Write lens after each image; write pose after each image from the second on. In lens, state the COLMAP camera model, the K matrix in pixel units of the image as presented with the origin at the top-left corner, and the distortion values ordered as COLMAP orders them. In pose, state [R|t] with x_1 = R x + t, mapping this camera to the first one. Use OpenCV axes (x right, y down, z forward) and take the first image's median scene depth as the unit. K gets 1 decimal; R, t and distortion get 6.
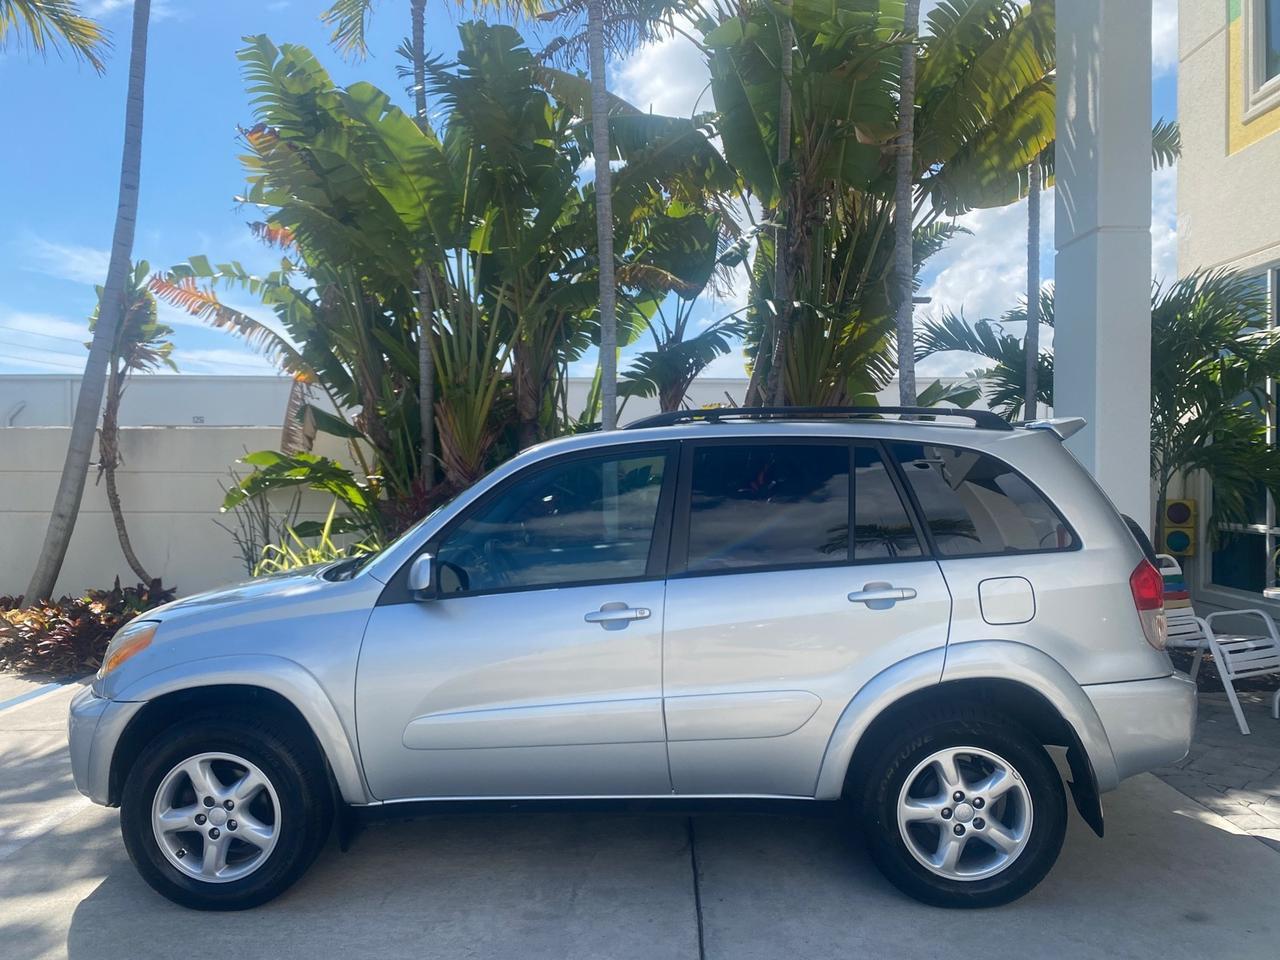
lens RADIAL K [[977.7, 0, 637.9], [0, 977.7, 476.2], [0, 0, 1]] dist [0.016545, -0.005022]
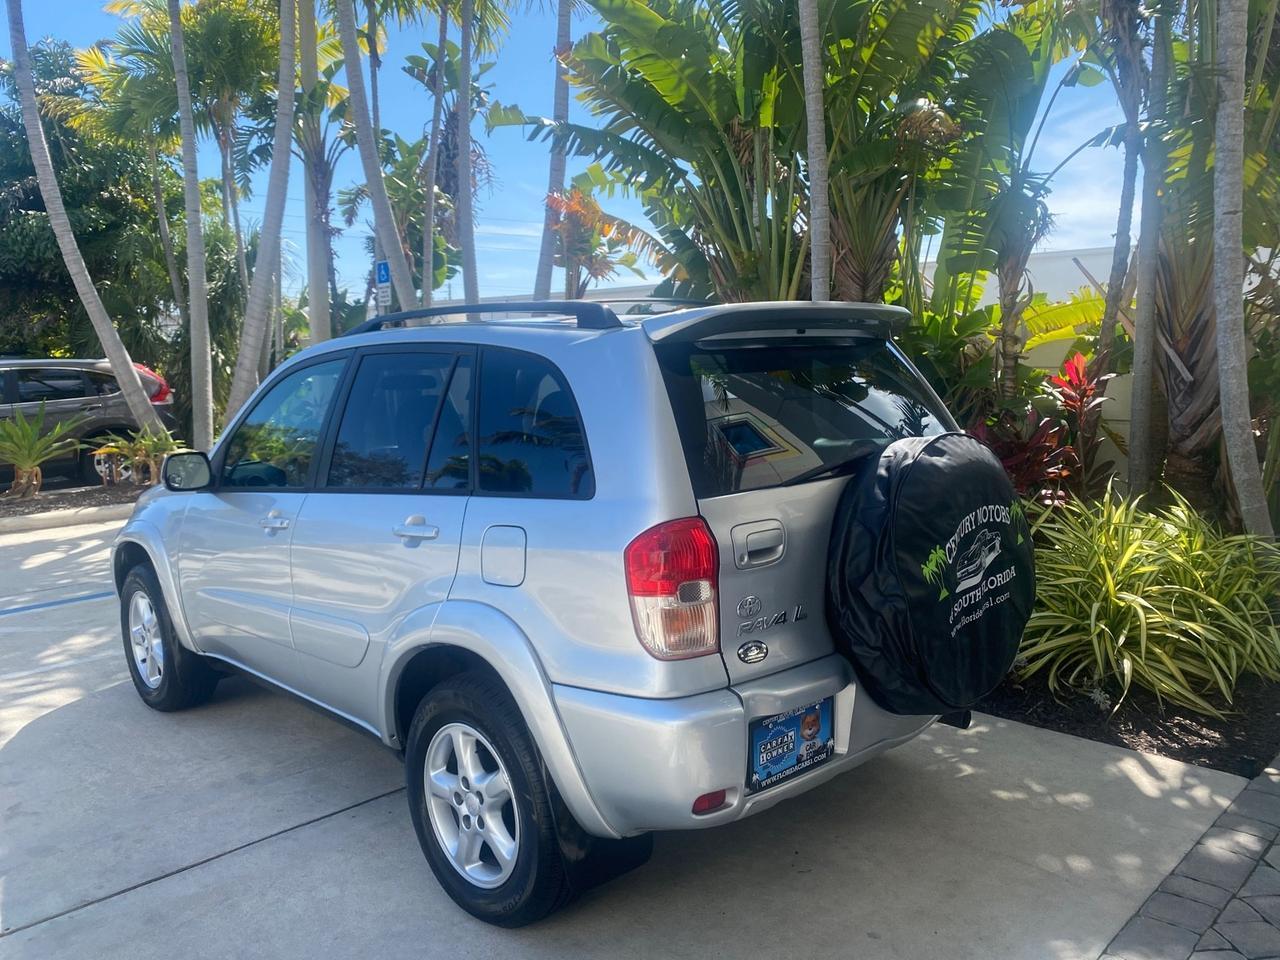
lens RADIAL K [[977.7, 0, 637.9], [0, 977.7, 476.2], [0, 0, 1]] dist [0.016545, -0.005022]
pose [[0.722031, 0.075813, -0.687694, 0.396212], [0.005969, 0.993258, 0.115767, -0.009816], [0.691834, -0.087692, 0.716711, 0.216734]]
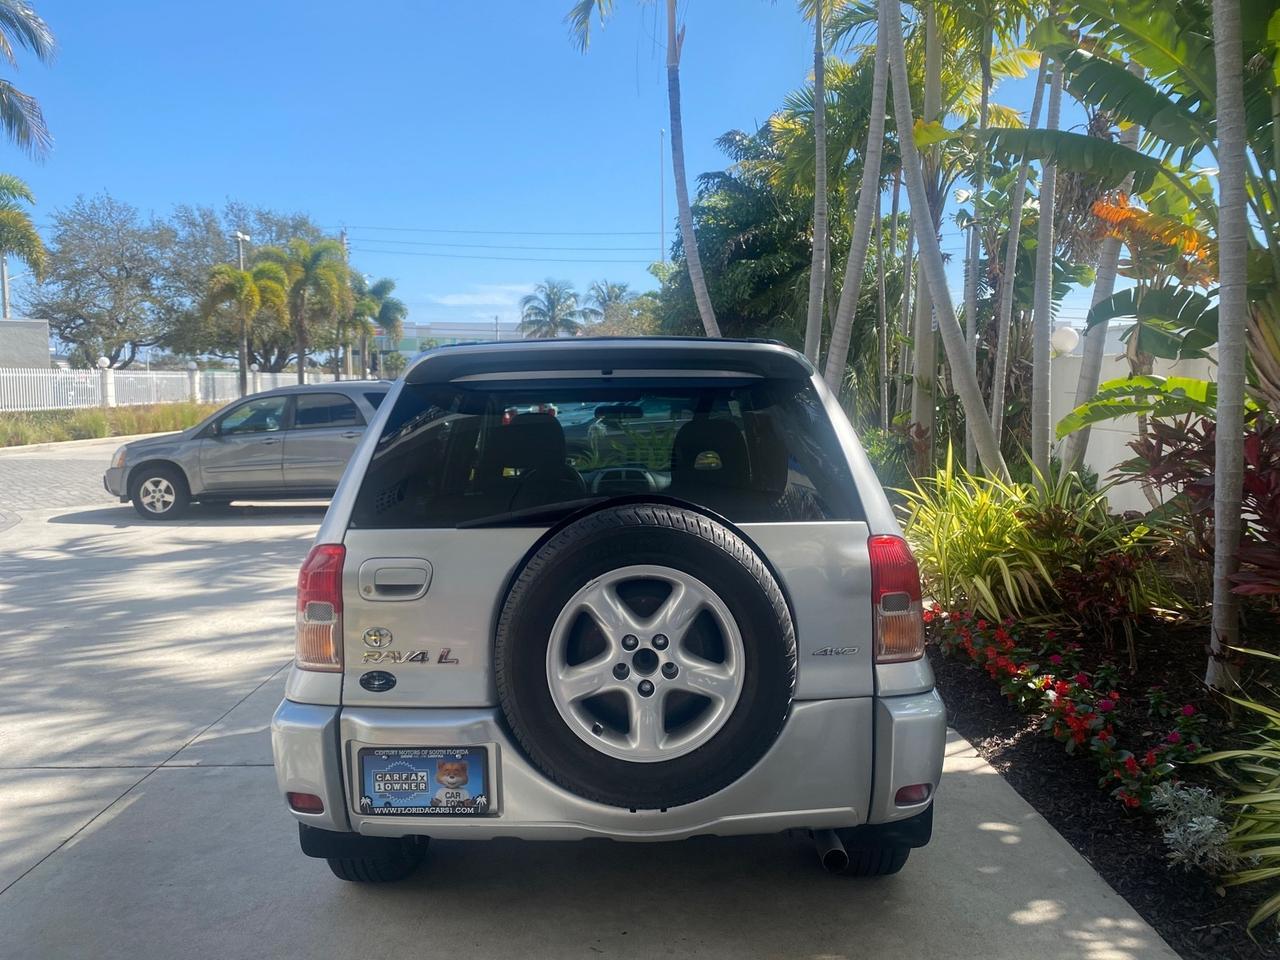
lens RADIAL K [[981.8, 0, 640.3], [0, 981.8, 472.1], [0, 0, 1]] dist [0.003942, 0.006884]
pose [[0.036971, 0.090034, -0.995252, 0.522906], [-0.004280, 0.995938, 0.089937, -0.016680], [0.999307, 0.000934, 0.037206, 0.504586]]
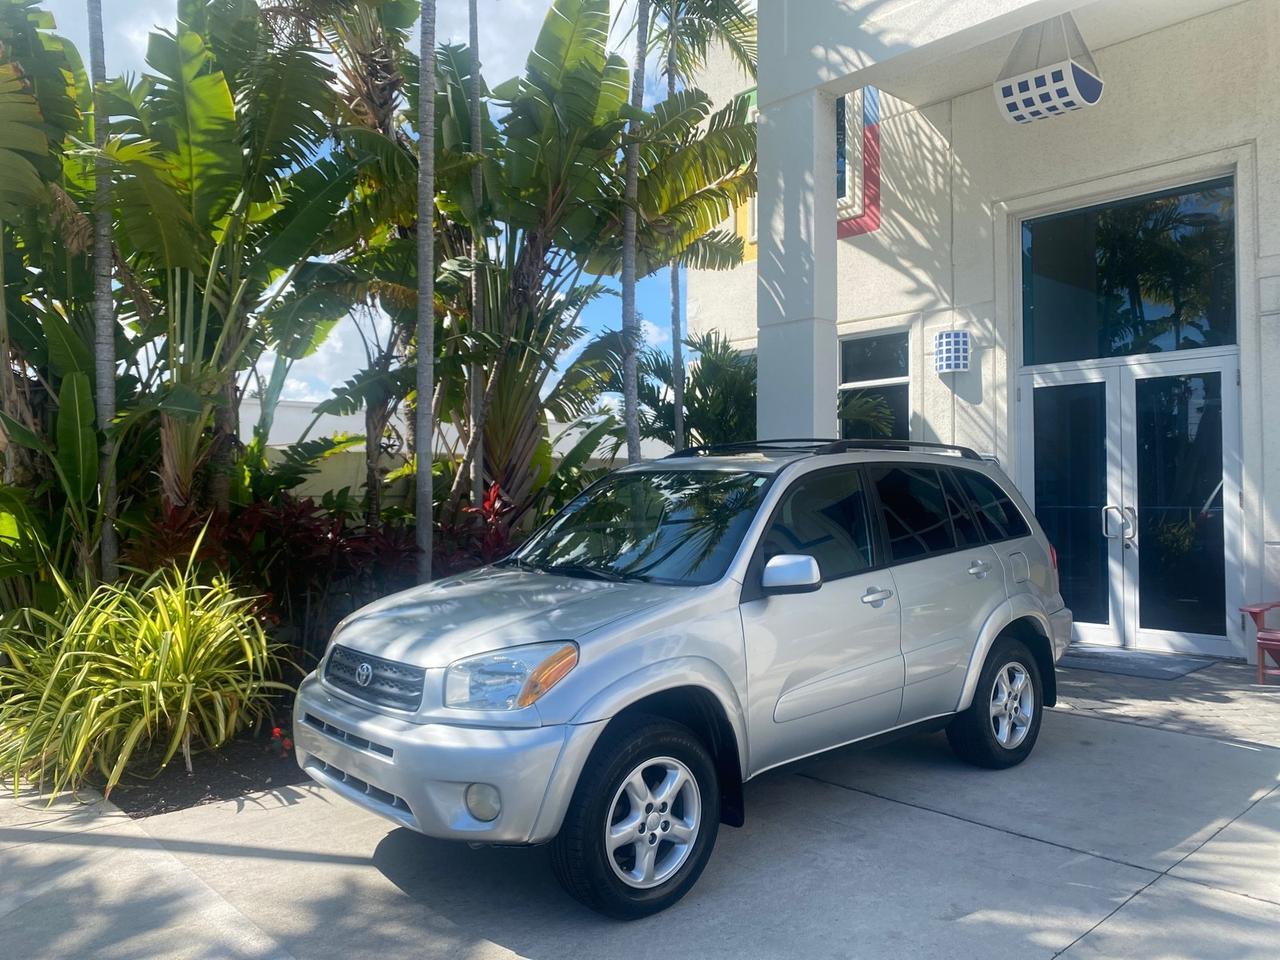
lens RADIAL K [[977.7, 0, 637.9], [0, 977.7, 476.2], [0, 0, 1]] dist [0.016545, -0.005022]
pose [[0.733289, 0.004921, 0.679900, -0.476190], [0.011181, 0.999751, -0.019295, 0.000334], [-0.679825, 0.021751, 0.733051, 0.100933]]
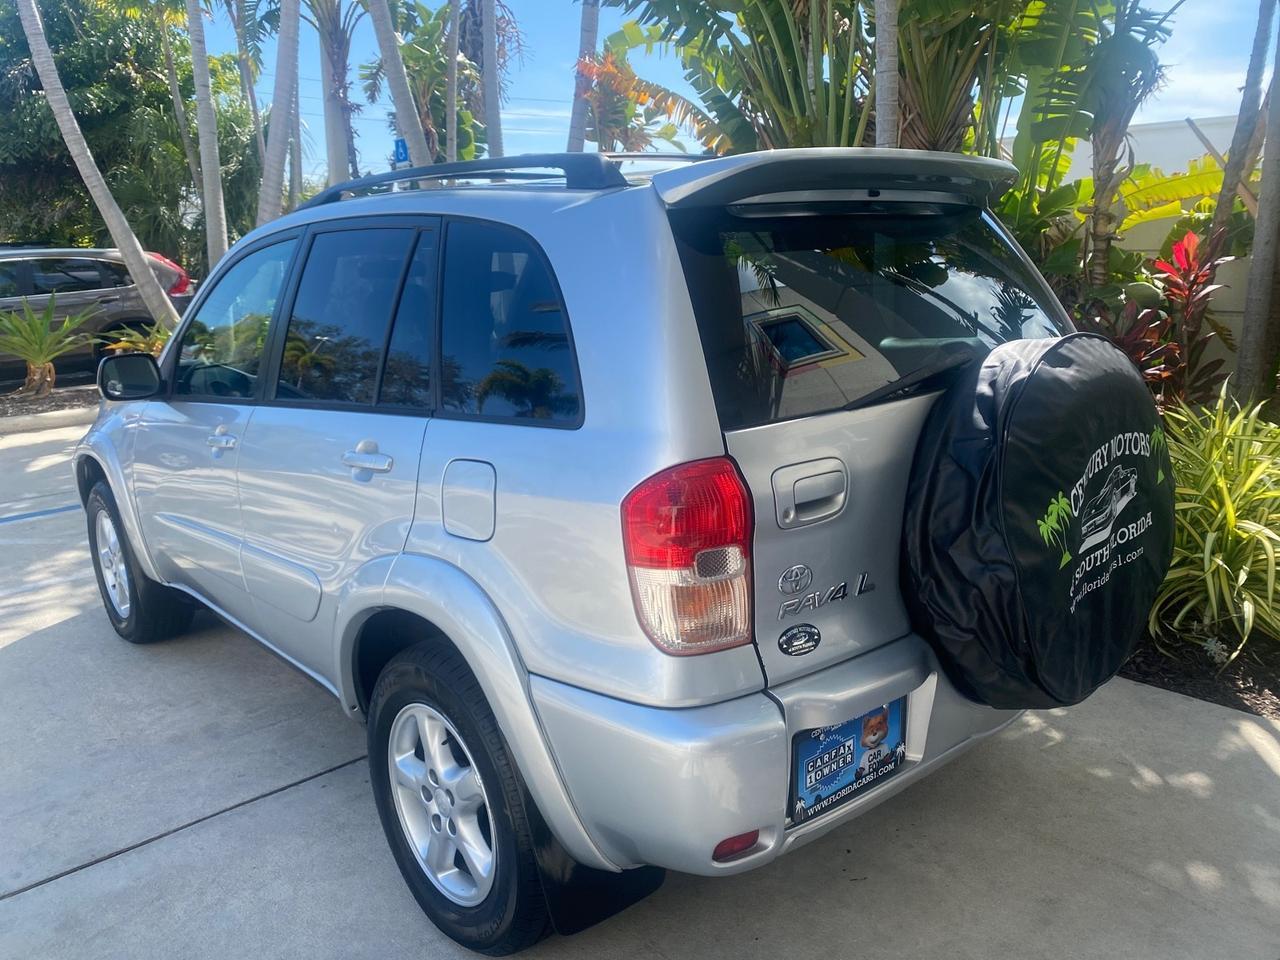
lens RADIAL K [[981.8, 0, 640.3], [0, 981.8, 472.1], [0, 0, 1]] dist [0.003942, 0.006884]
pose [[0.690753, 0.151280, -0.707089, 0.347497], [0.010552, 0.975657, 0.219048, -0.006422], [0.723014, -0.158770, 0.672342, 0.279993]]
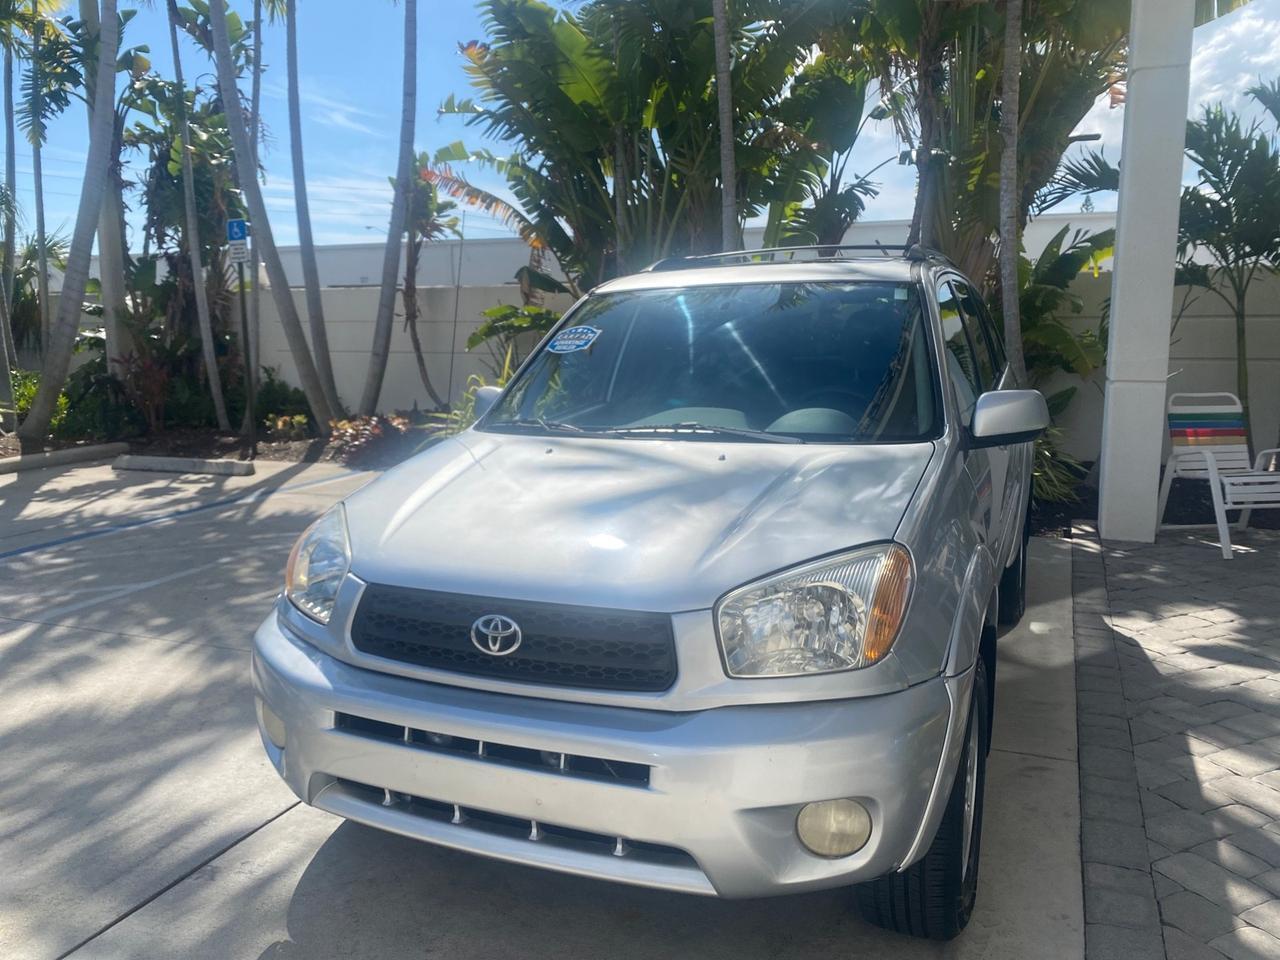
lens RADIAL K [[977.7, 0, 637.9], [0, 977.7, 476.2], [0, 0, 1]] dist [0.016545, -0.005022]
pose [[0.926660, 0.049753, -0.372593, 0.272582], [0.007655, 0.988499, 0.151034, 0.005292], [0.375822, -0.142809, 0.915622, -0.133388]]
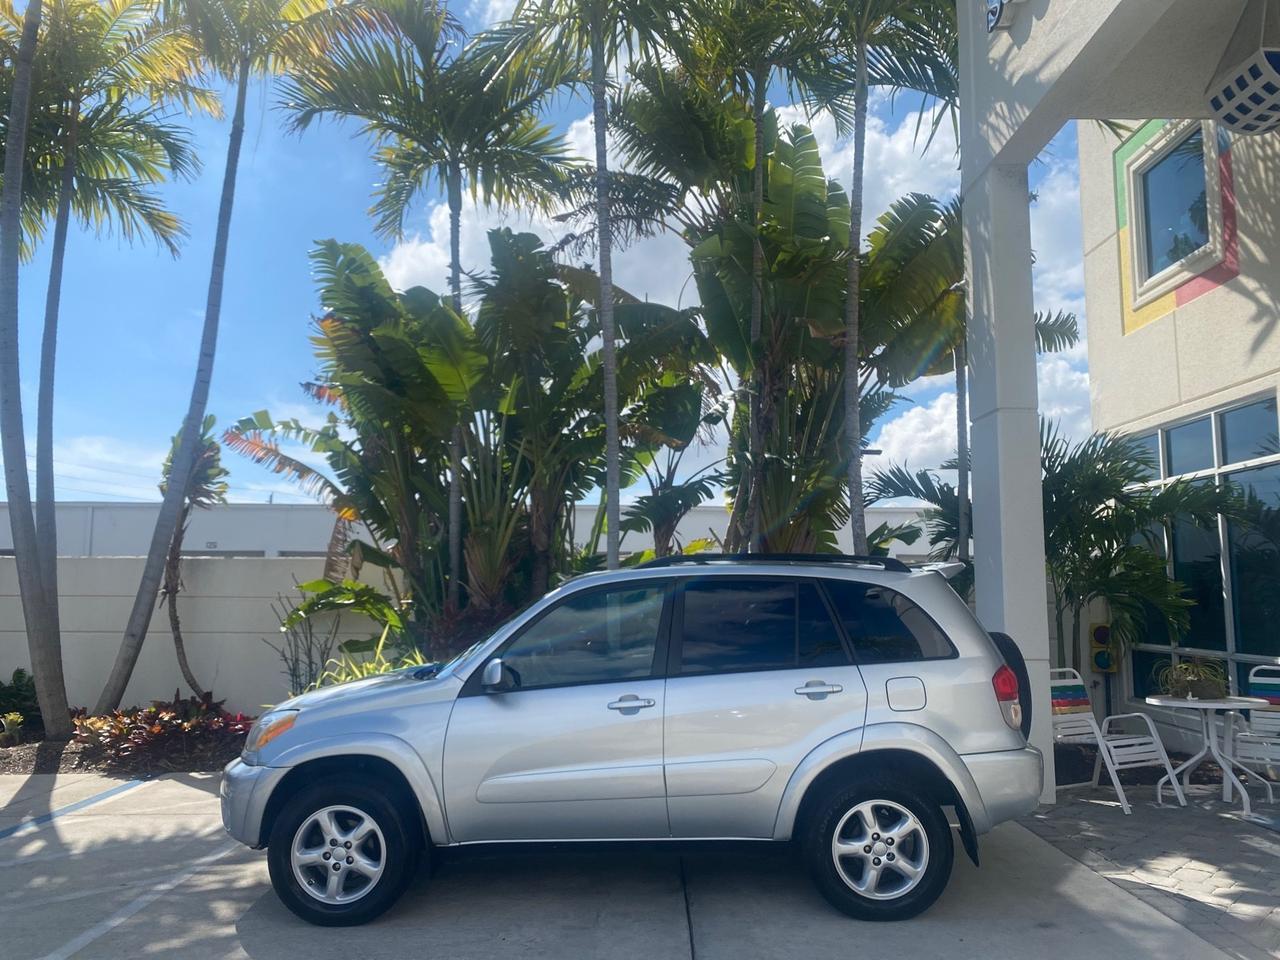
lens RADIAL K [[977.7, 0, 637.9], [0, 977.7, 476.2], [0, 0, 1]] dist [0.016545, -0.005022]
pose [[0.999909, 0.003900, 0.012893, -0.012535], [-0.002272, 0.992285, -0.123961, -0.003412], [-0.013277, 0.123920, 0.992203, -0.178938]]
